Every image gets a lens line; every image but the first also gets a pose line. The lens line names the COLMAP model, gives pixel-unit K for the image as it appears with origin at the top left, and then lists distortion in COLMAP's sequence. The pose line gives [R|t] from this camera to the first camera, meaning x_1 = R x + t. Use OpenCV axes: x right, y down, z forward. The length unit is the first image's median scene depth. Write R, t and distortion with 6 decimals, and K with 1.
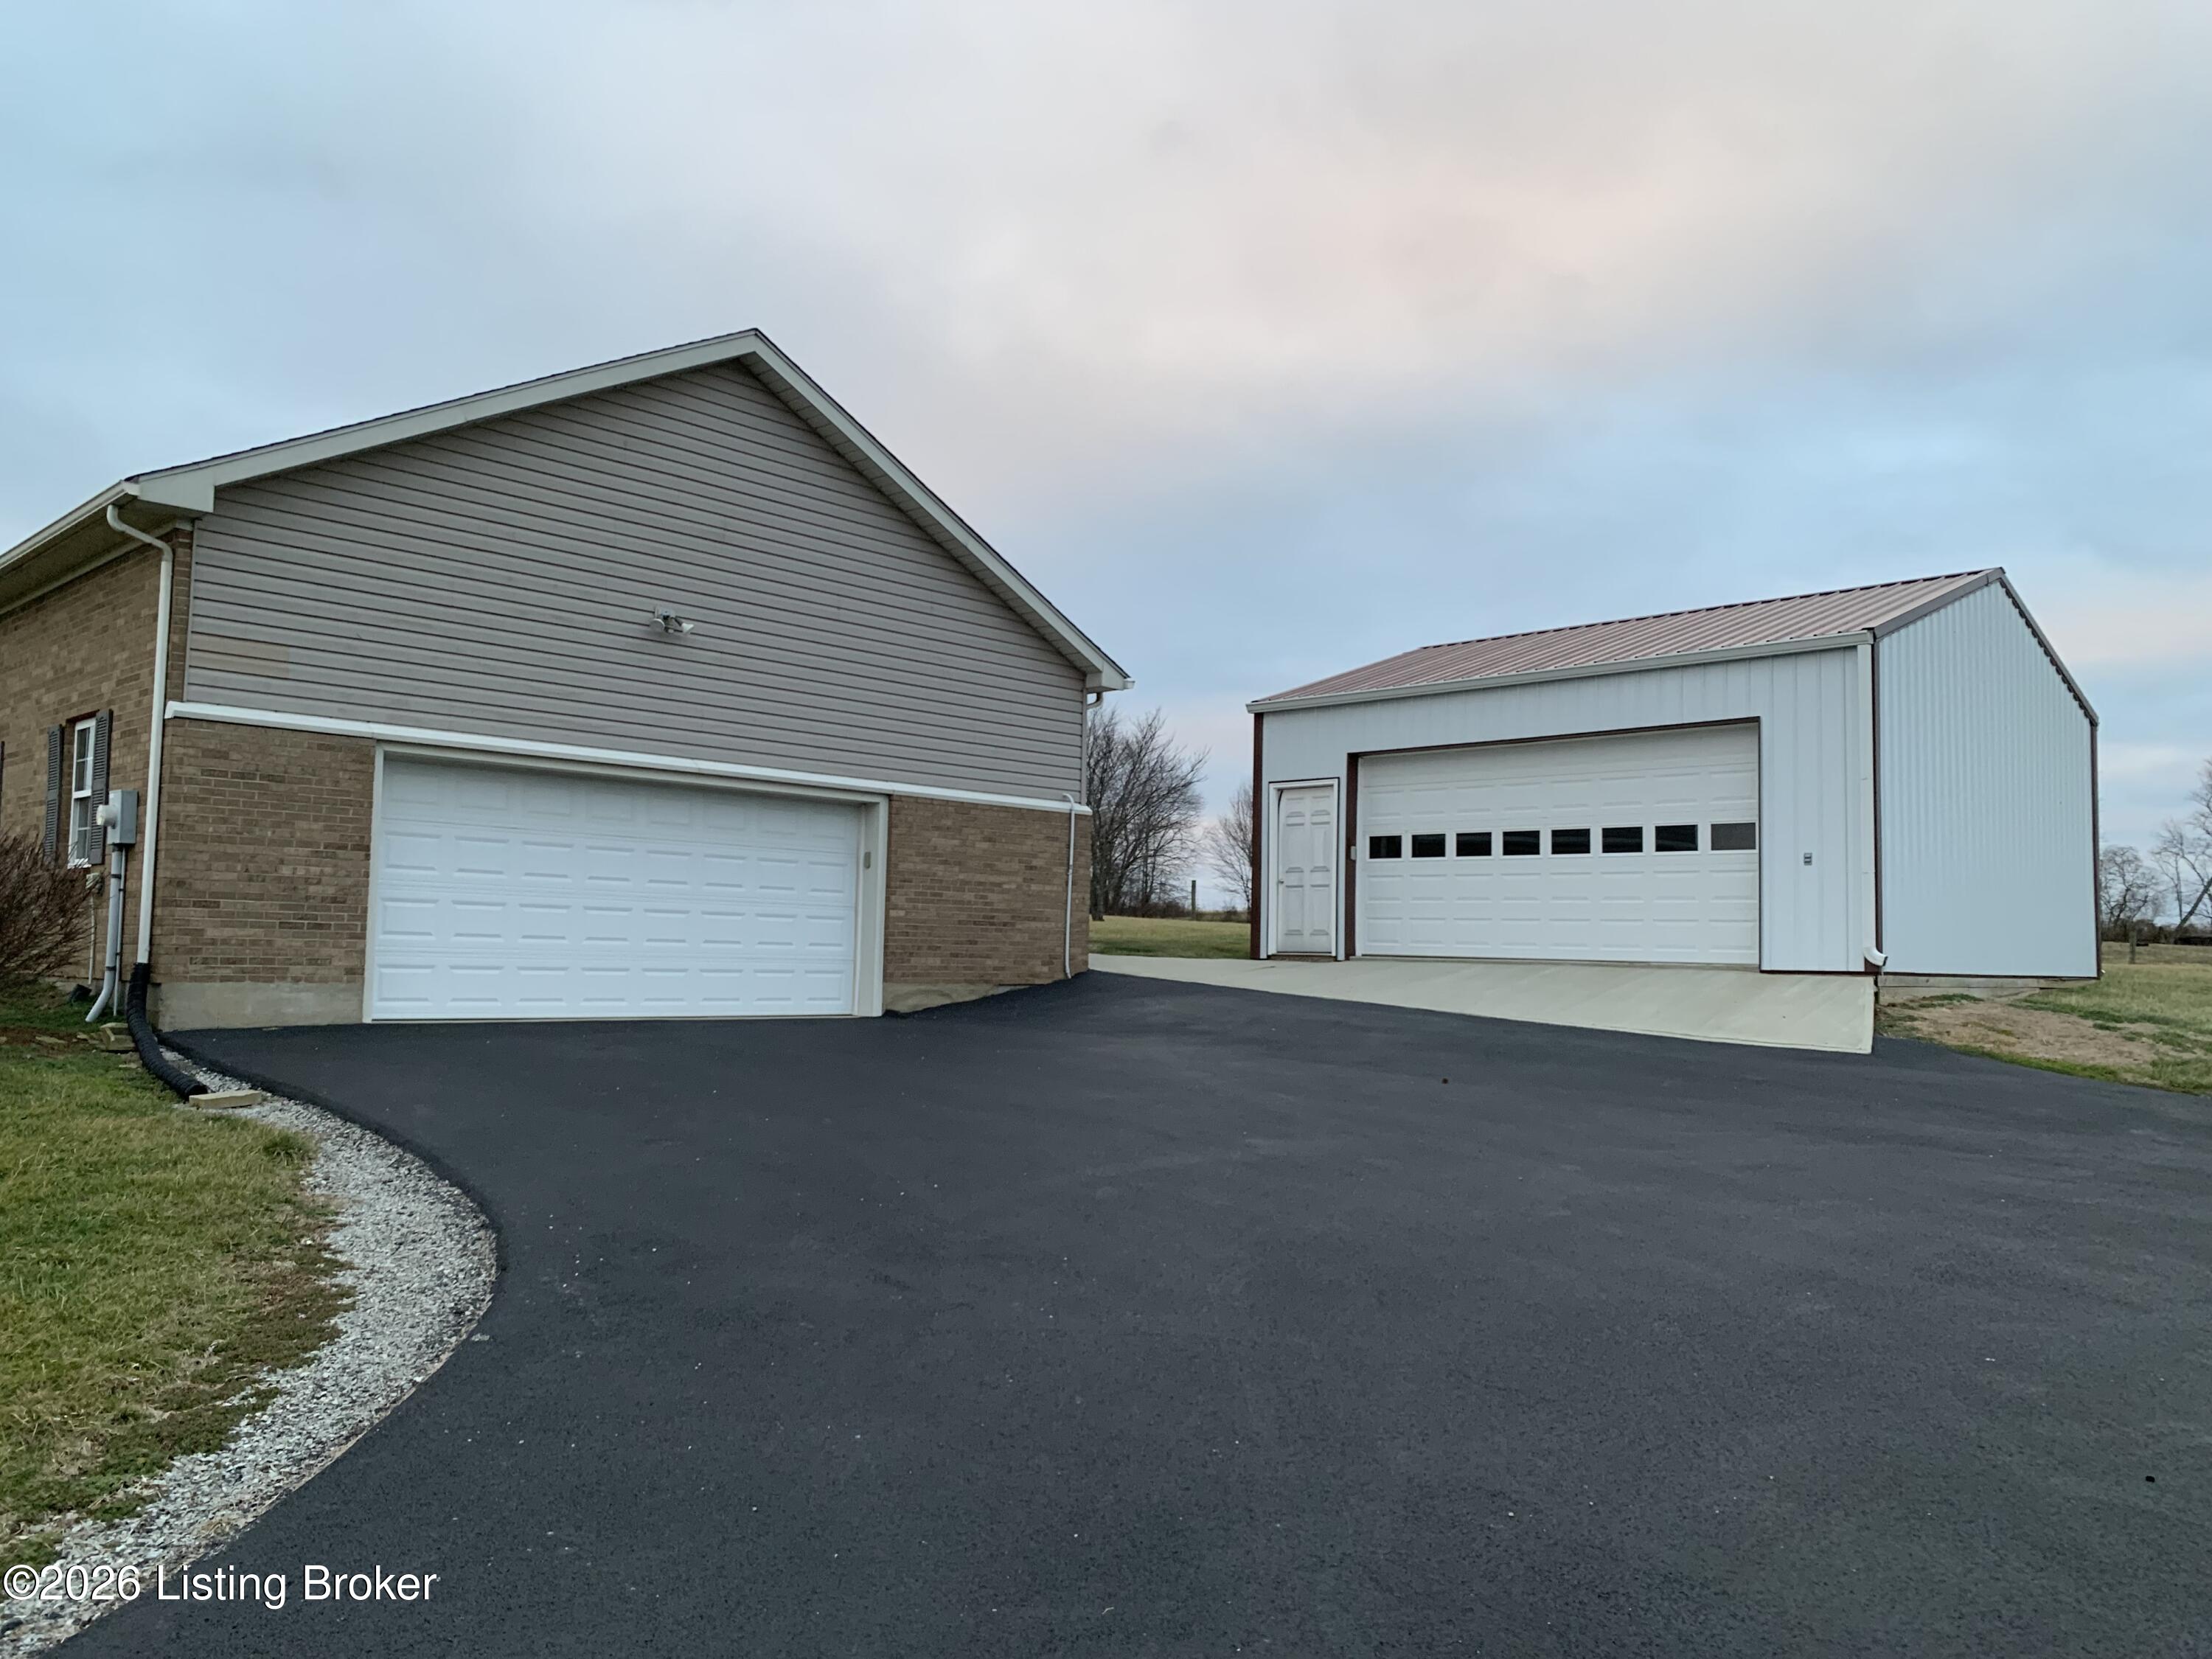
lens RADIAL K [[1697.9, 0, 1070.1], [0, 1697.9, 820.2], [0, 0, 1]] dist [0.013365, -0.001021]
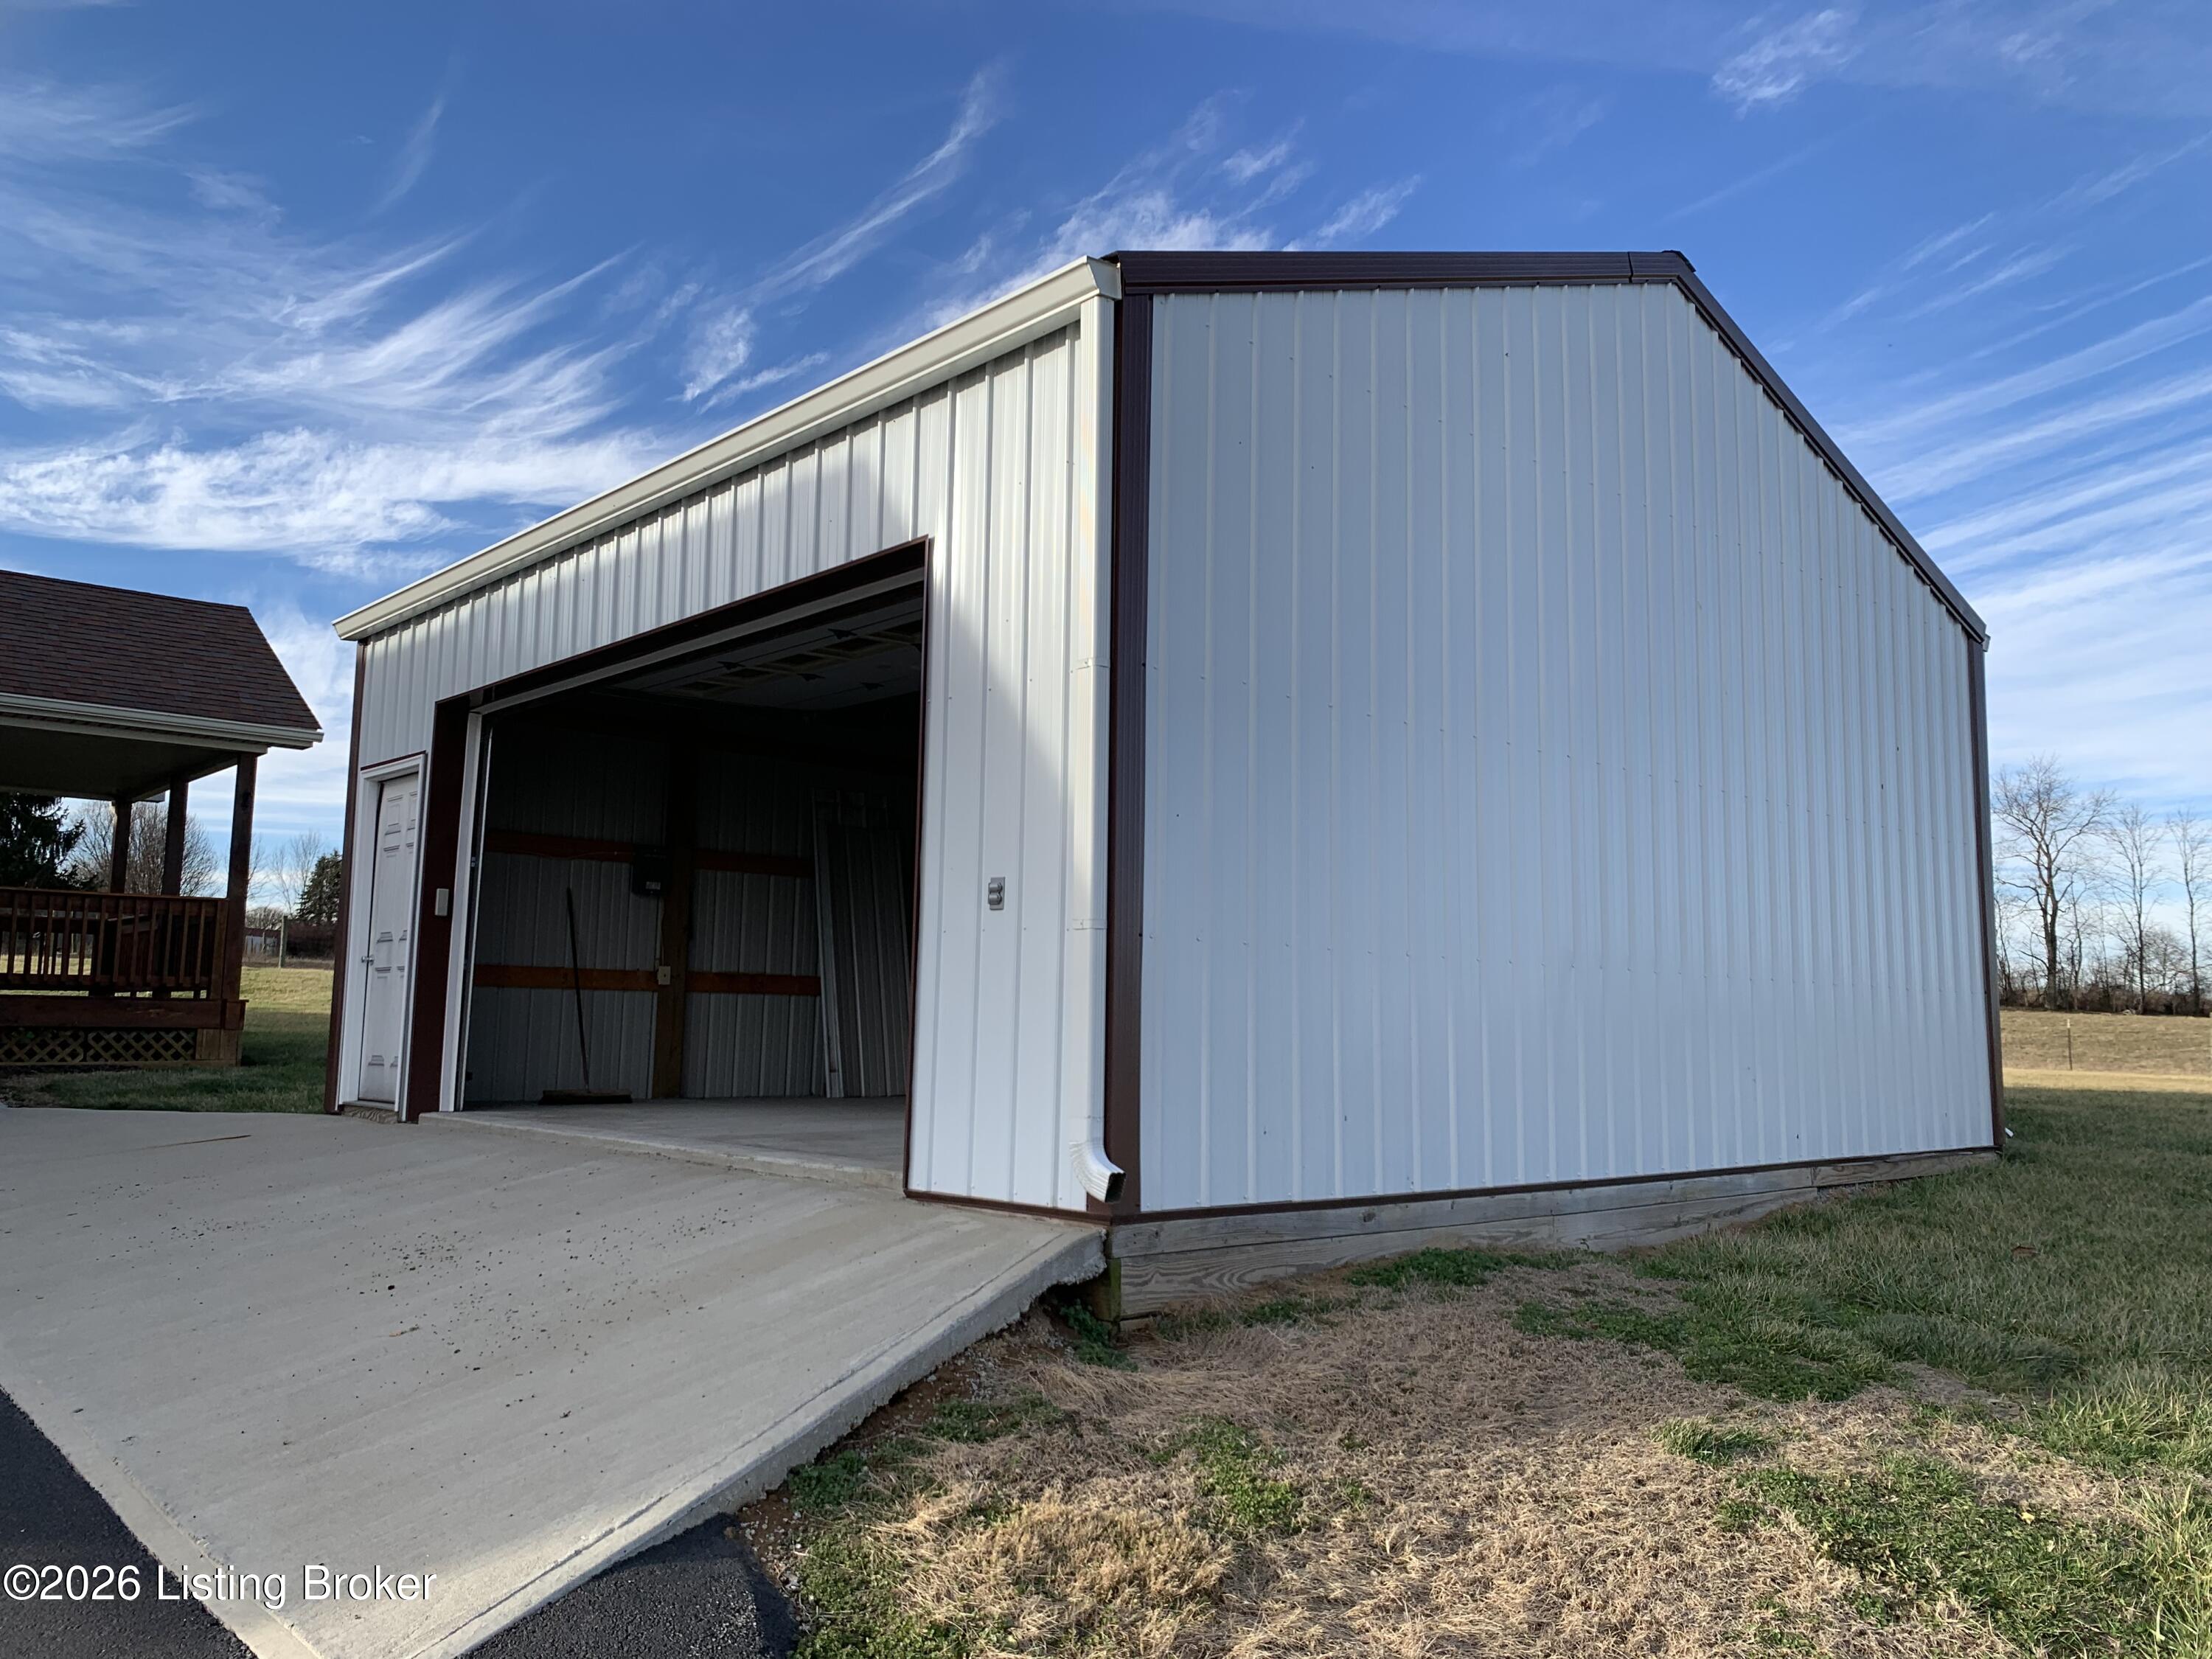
lens RADIAL K [[1697.9, 0, 1070.1], [0, 1697.9, 820.2], [0, 0, 1]] dist [0.013365, -0.001021]
pose [[0.998376, -0.010718, -0.055952, 0.399413], [0.008184, 0.998939, -0.045323, 0.020217], [0.056379, 0.044791, 0.997404, 0.536781]]
